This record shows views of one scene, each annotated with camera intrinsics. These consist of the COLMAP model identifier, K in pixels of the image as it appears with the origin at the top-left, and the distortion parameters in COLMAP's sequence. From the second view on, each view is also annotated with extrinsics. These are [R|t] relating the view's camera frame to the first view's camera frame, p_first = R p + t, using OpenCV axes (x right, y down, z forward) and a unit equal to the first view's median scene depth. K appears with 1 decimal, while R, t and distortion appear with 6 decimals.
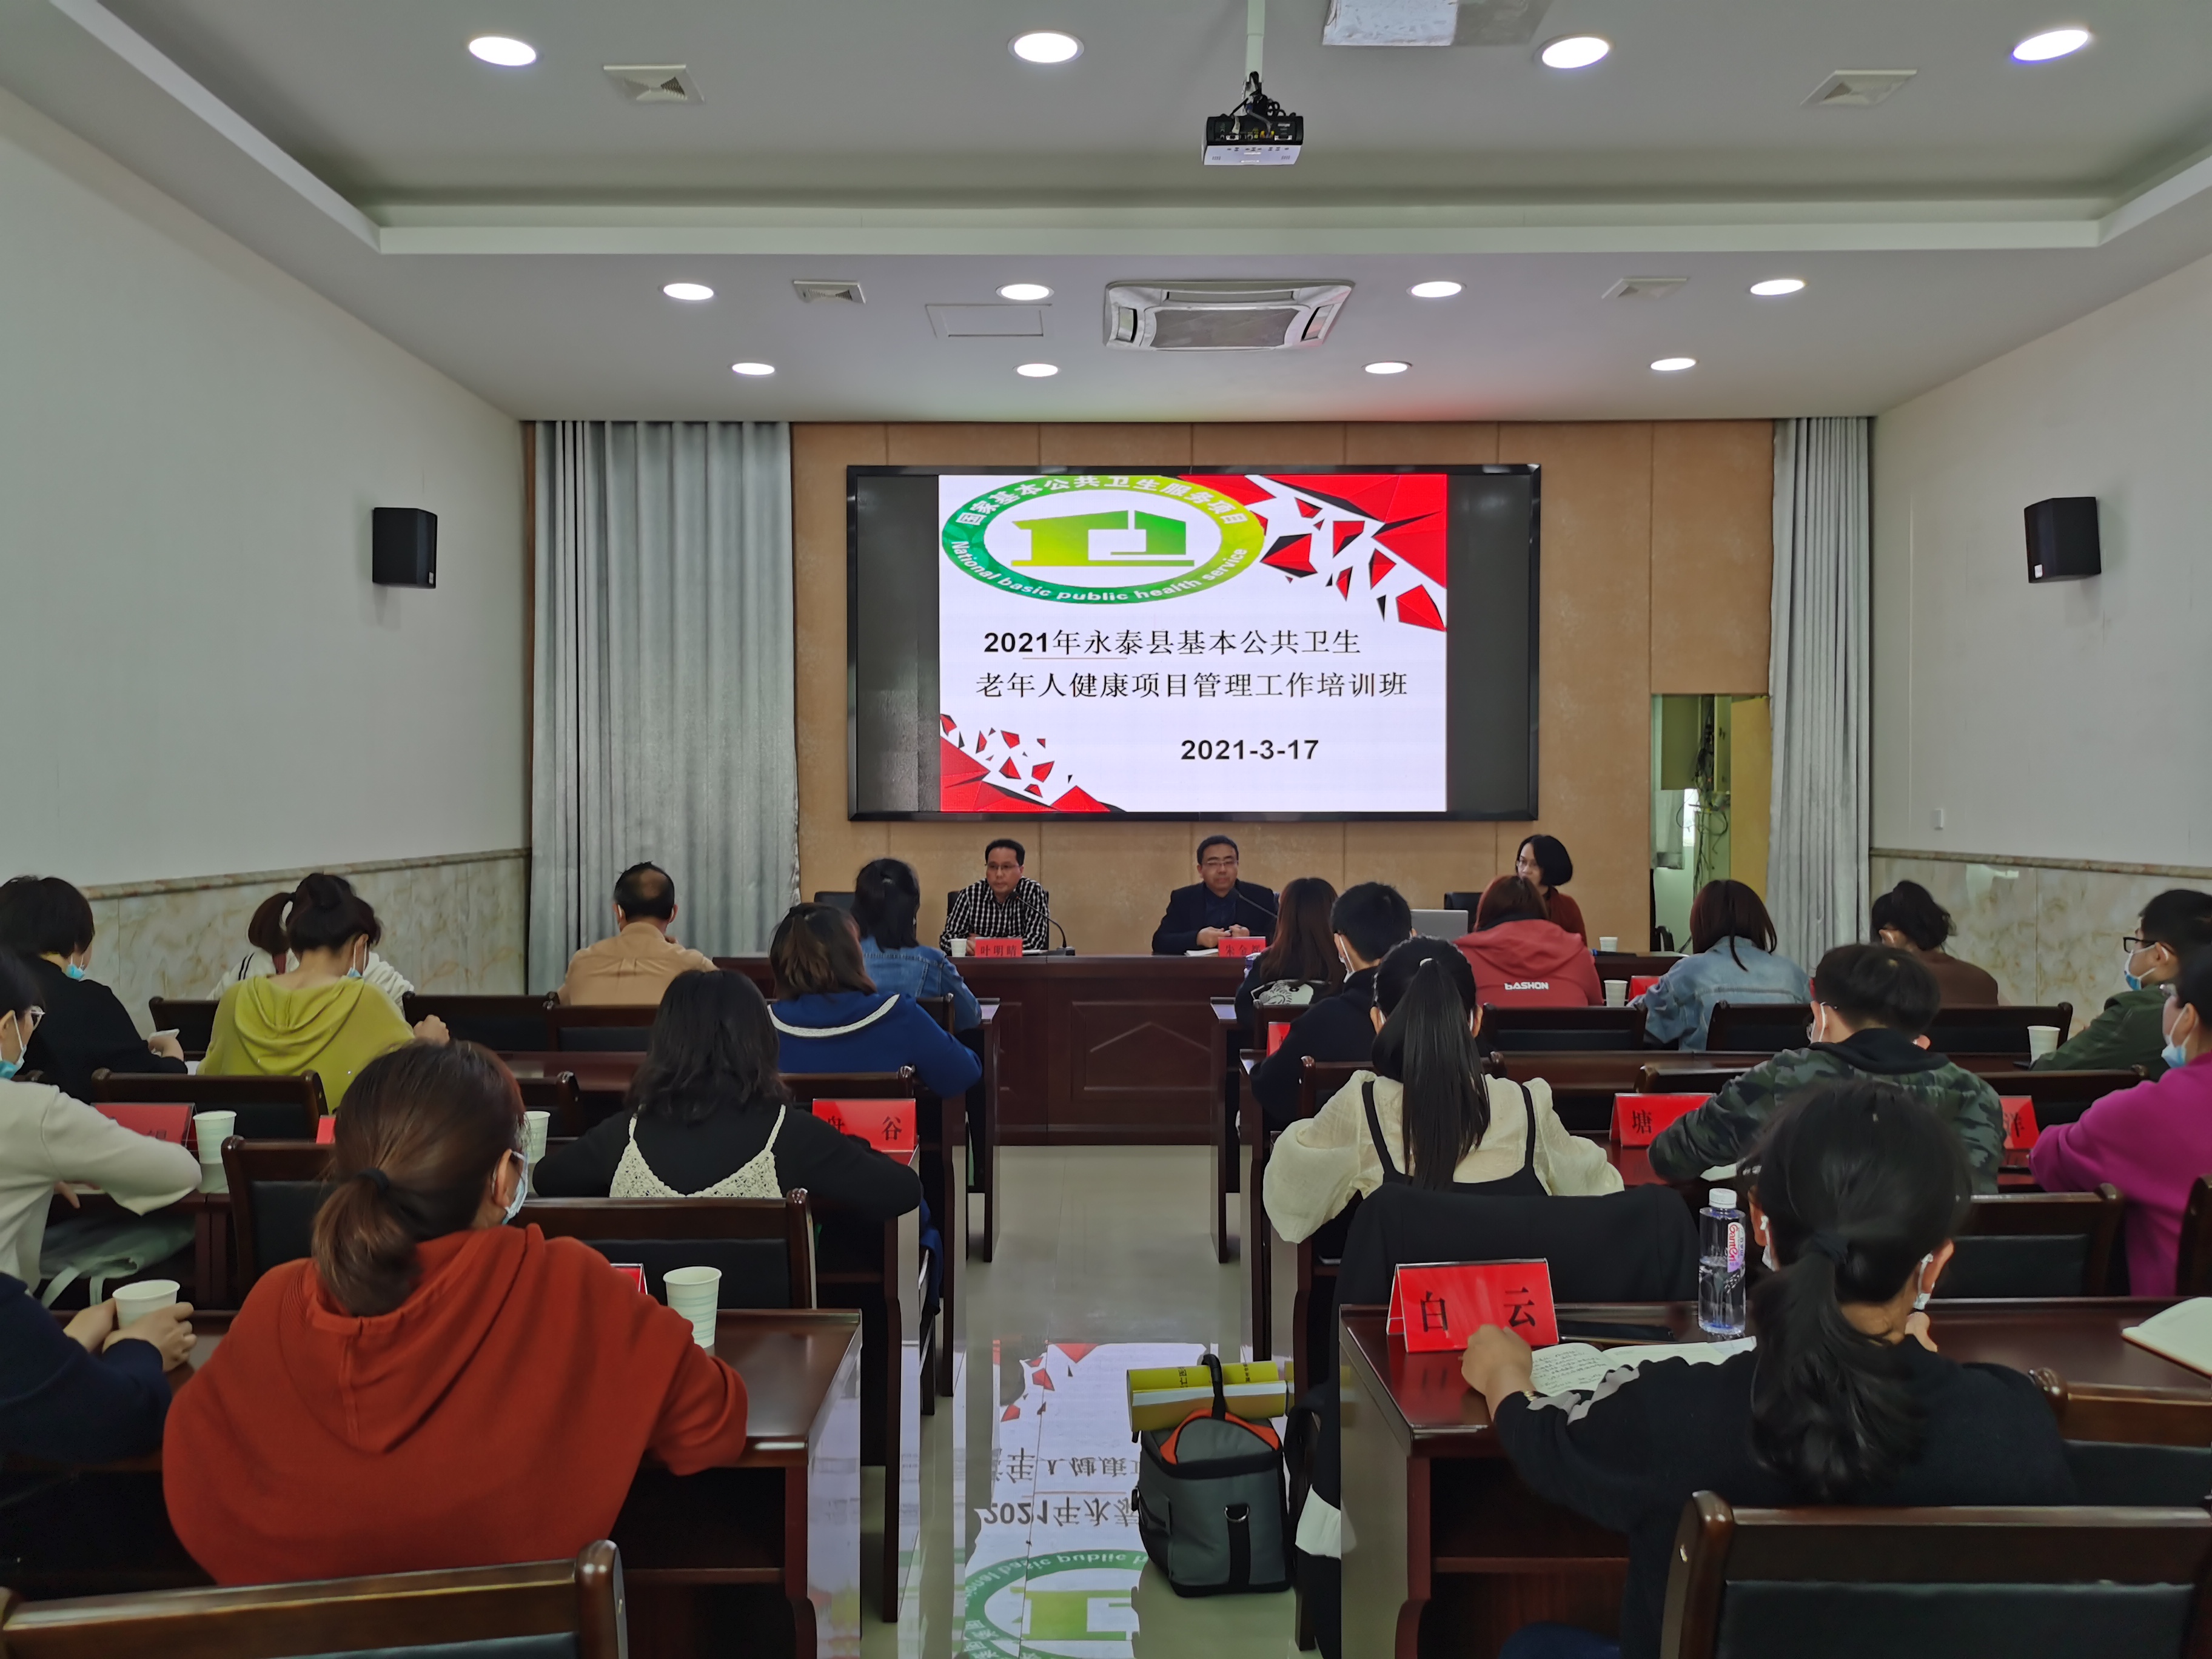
lens RADIAL K [[1659.0, 0, 1071.5], [0, 1659.0, 907.5], [0, 0, 1]] dist [0.016157, 0.012306]
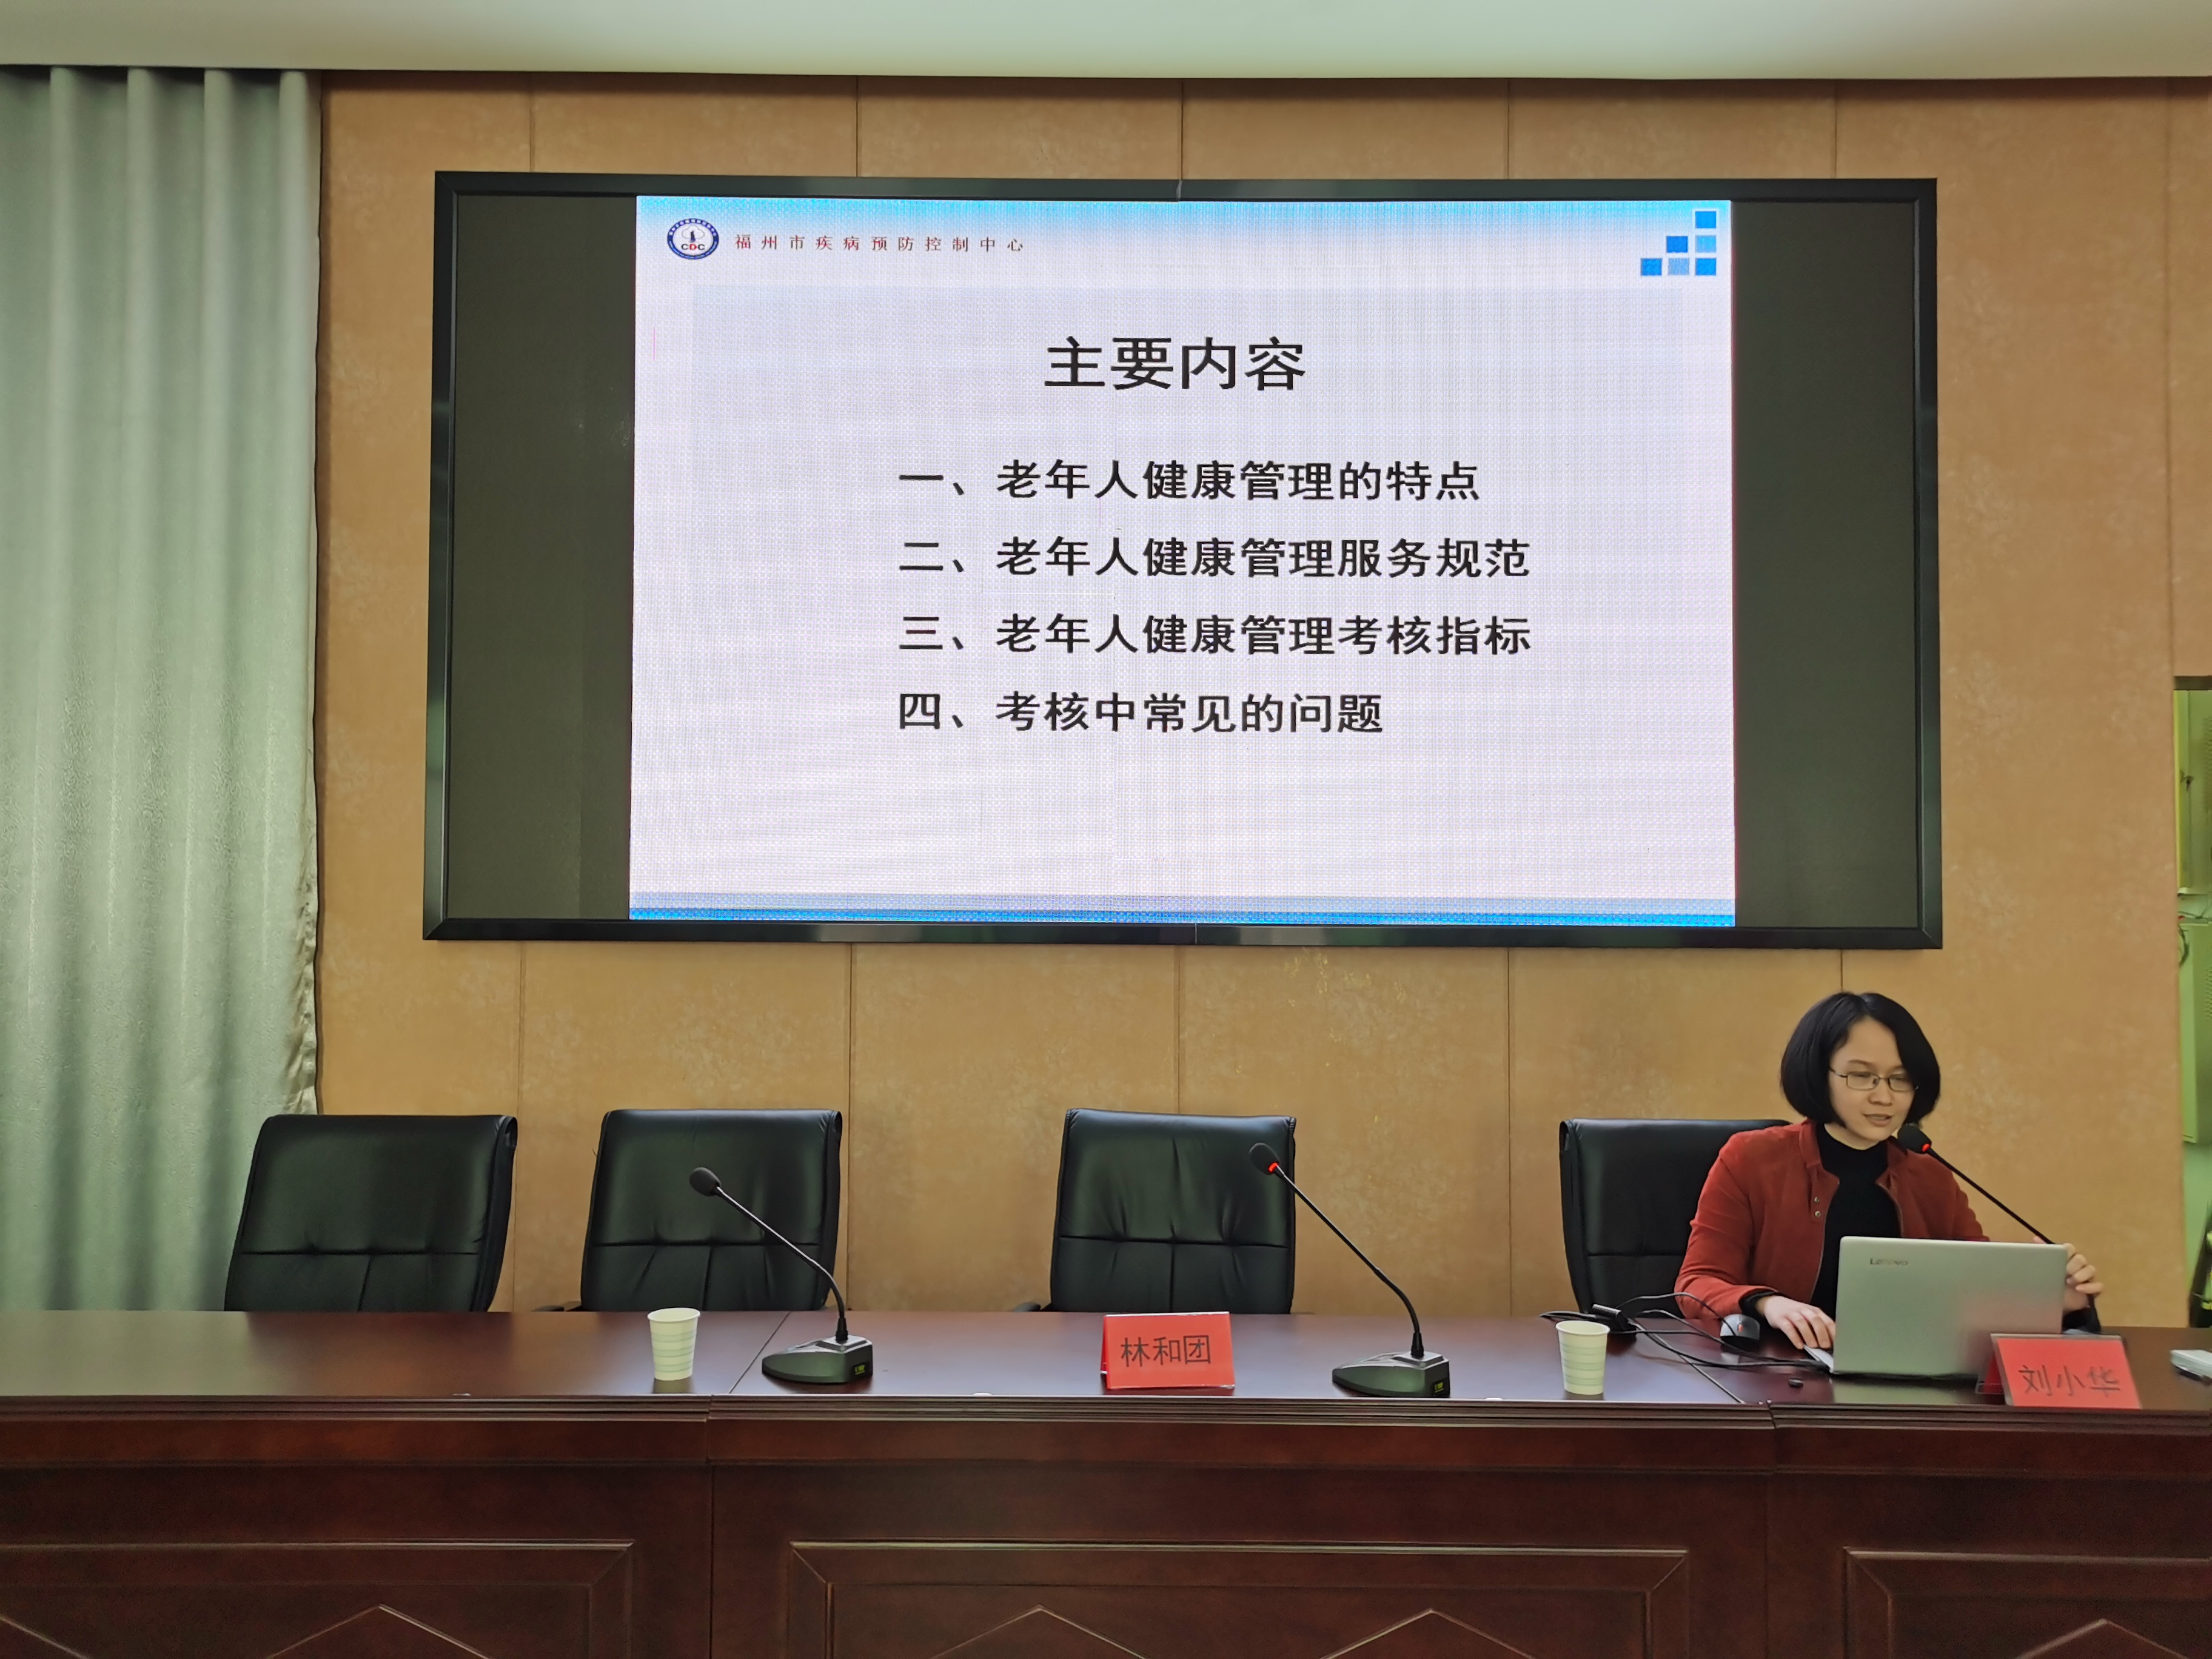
lens RADIAL K [[1659.0, 0, 1087.7], [0, 1659.0, 814.8], [0, 0, 1]] dist [0.016157, 0.012306]
pose [[0.999897, 0.009005, -0.011170, 0.055191], [-0.010255, 0.993026, -0.117445, -0.035336], [0.010034, 0.117547, 0.993017, 0.574204]]
